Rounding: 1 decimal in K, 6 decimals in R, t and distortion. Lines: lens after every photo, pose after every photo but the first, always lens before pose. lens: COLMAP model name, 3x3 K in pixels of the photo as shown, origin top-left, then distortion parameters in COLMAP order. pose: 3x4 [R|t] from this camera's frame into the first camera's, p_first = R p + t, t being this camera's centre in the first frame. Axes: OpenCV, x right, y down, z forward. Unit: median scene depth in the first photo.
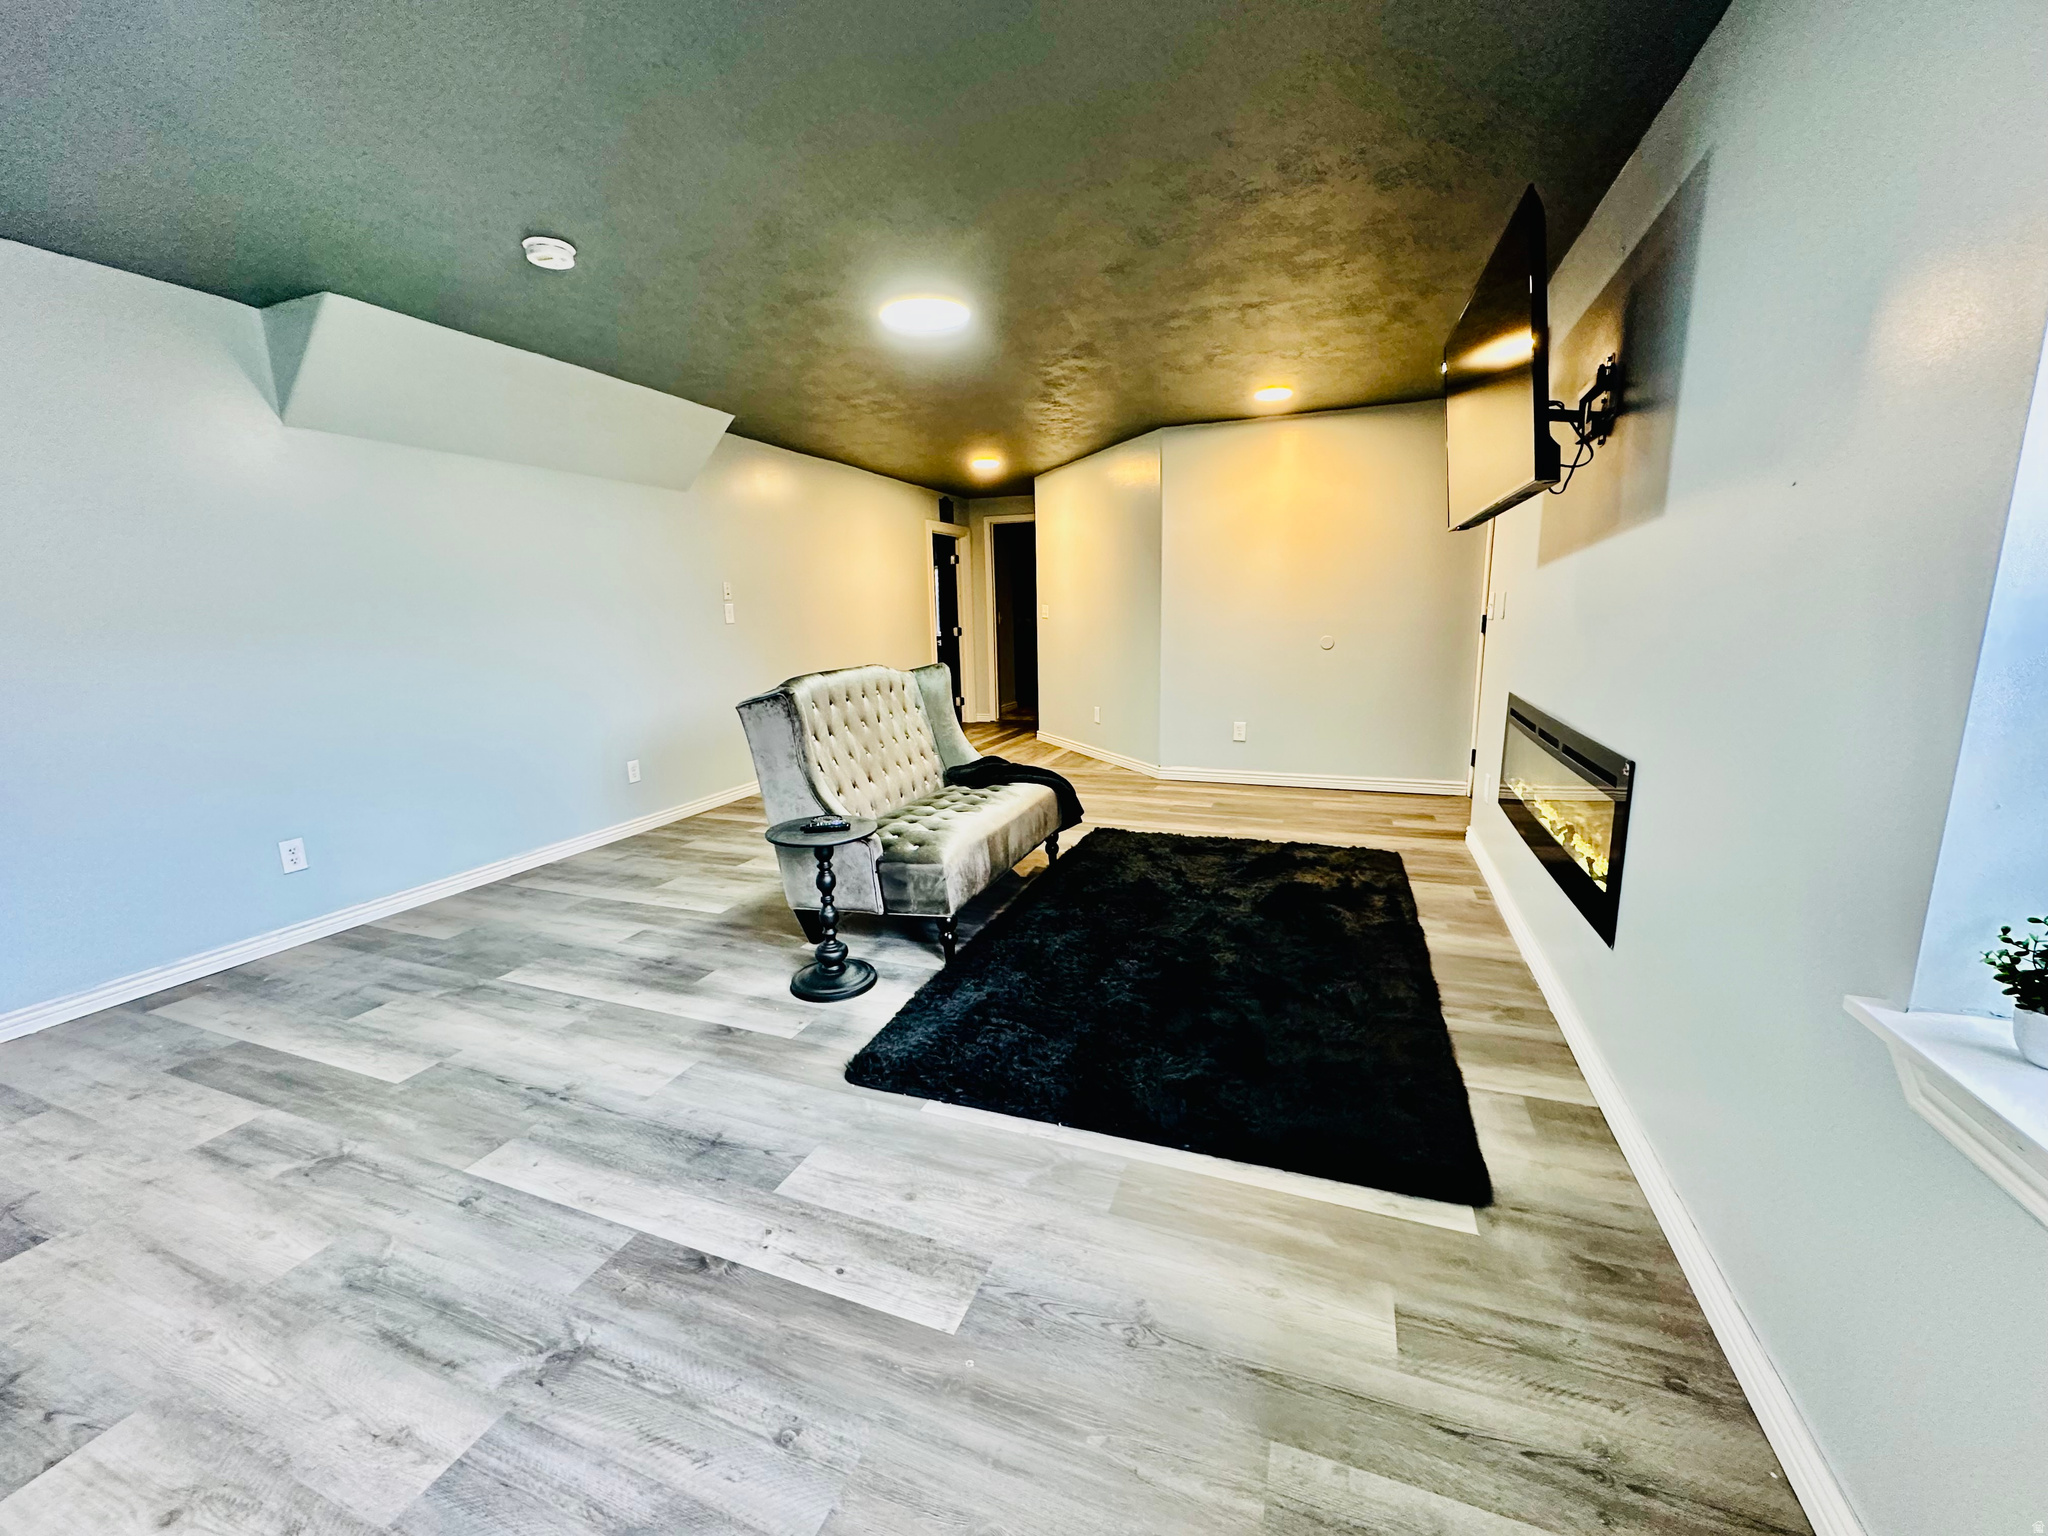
lens RADIAL K [[813.7, 0, 1024.0], [0, 813.7, 768.0], [0, 0, 1]] dist [-0.001011, 0.000455]
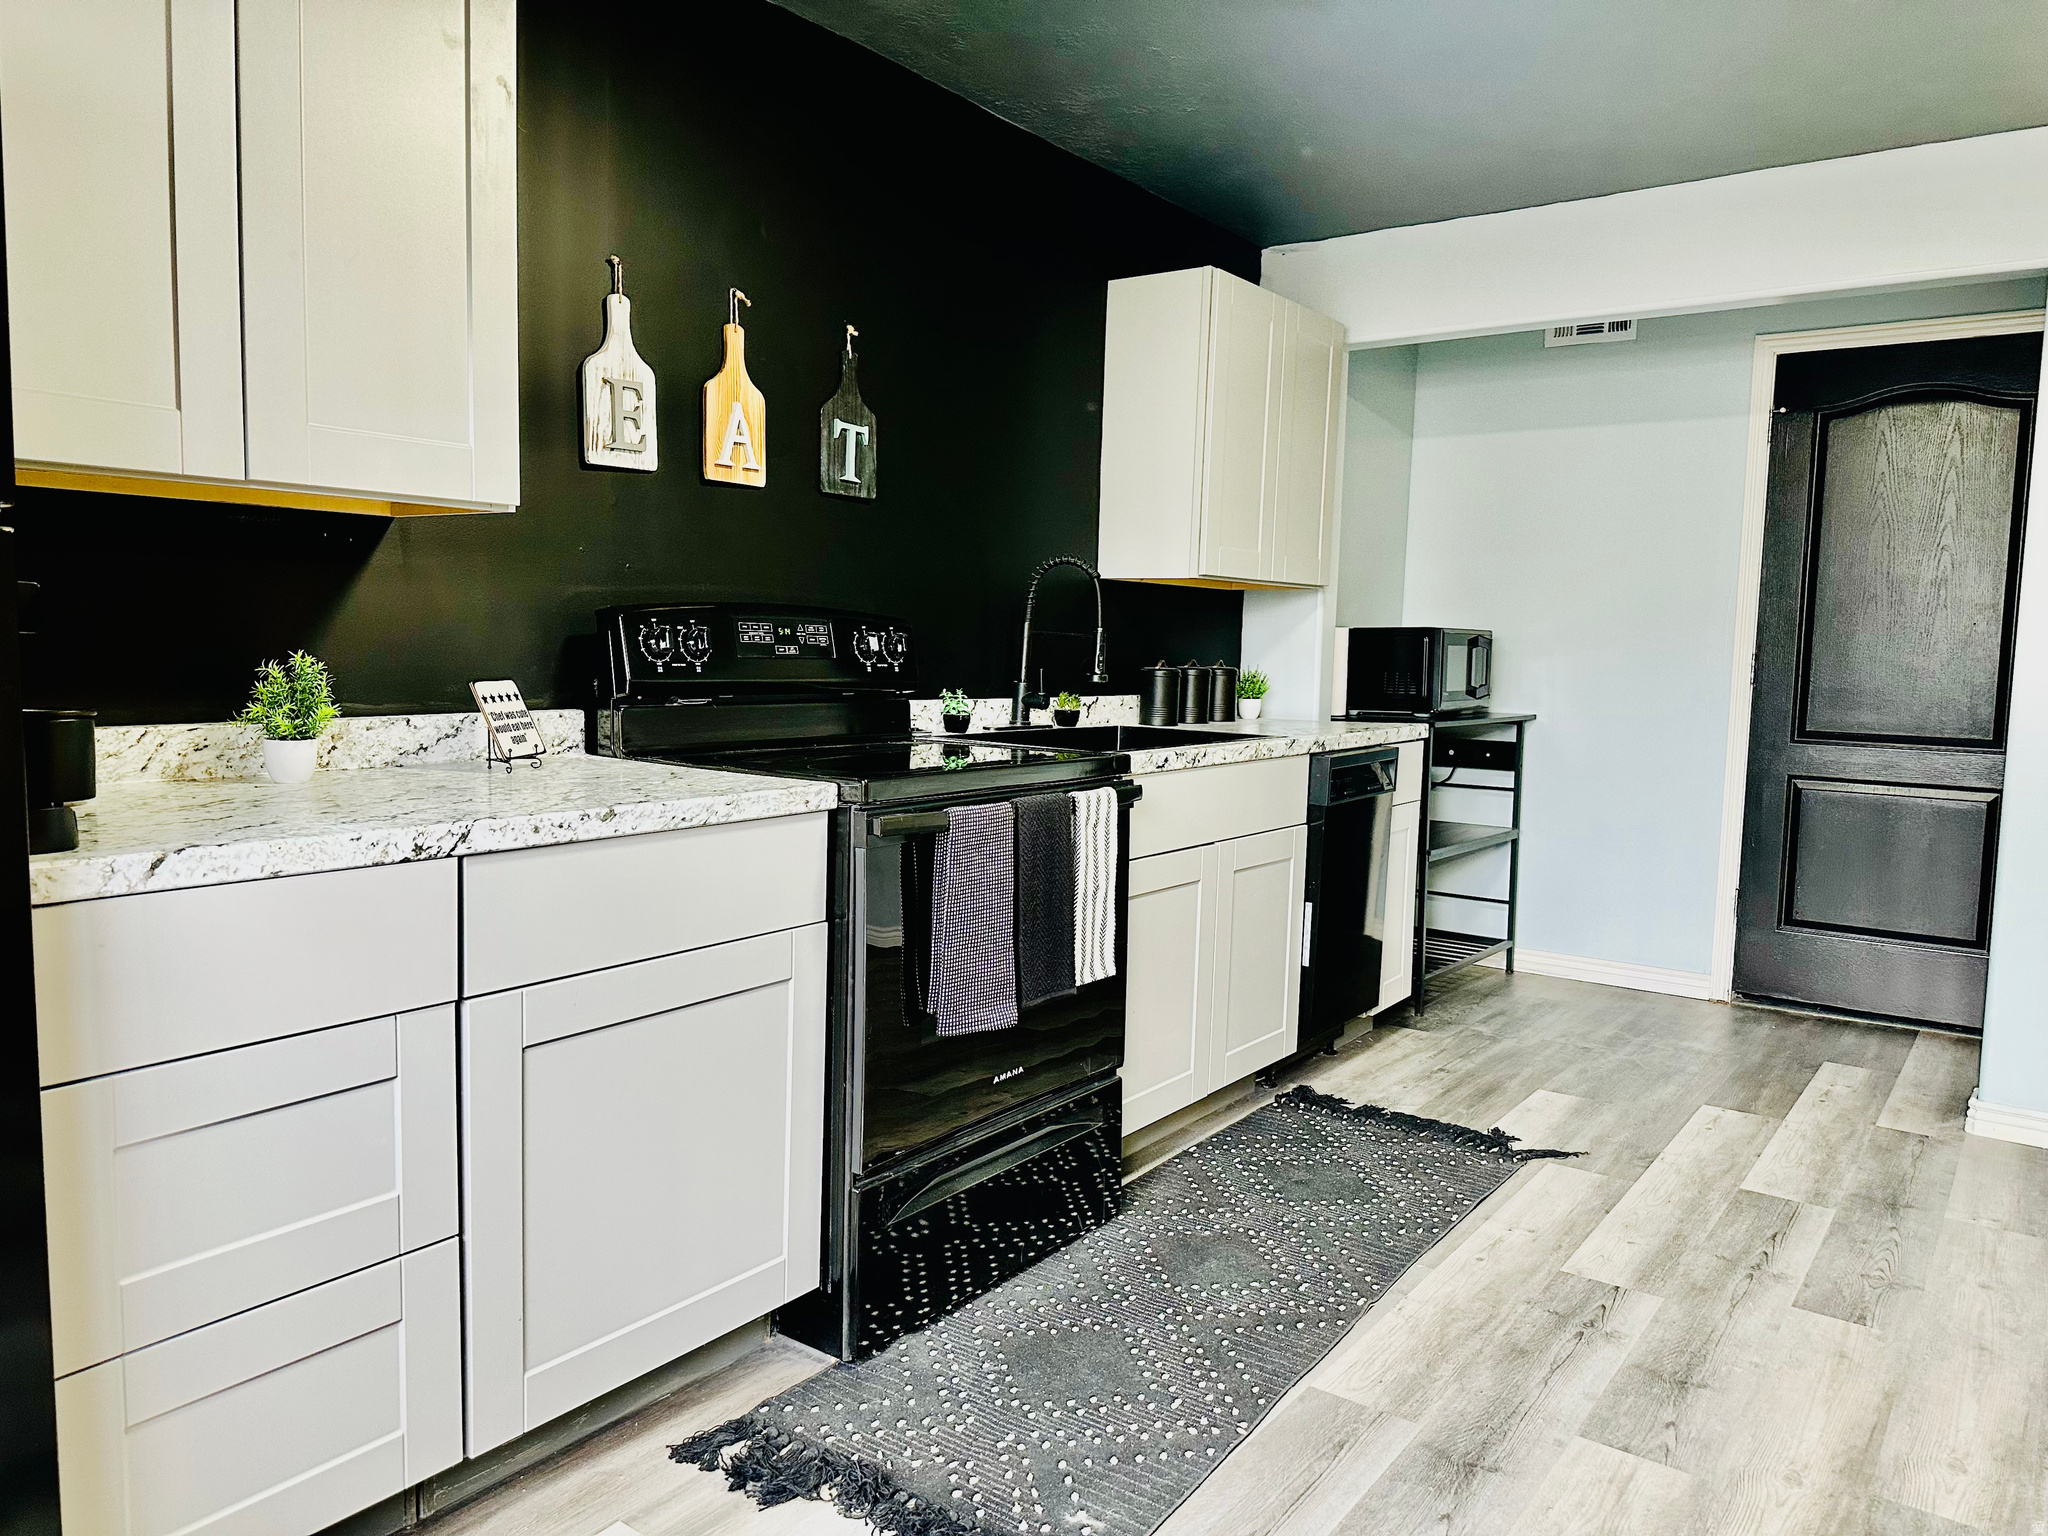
lens RADIAL K [[1442.1, 0, 1032.0], [0, 1442.1, 760.8], [0, 0, 1]] dist [0.054821, -0.066463]
pose [[-0.259197, 0.098215, -0.960818, 0.303592], [-0.207964, 0.965805, 0.154827, -0.027877], [0.943169, 0.239946, -0.229908, 0.290980]]
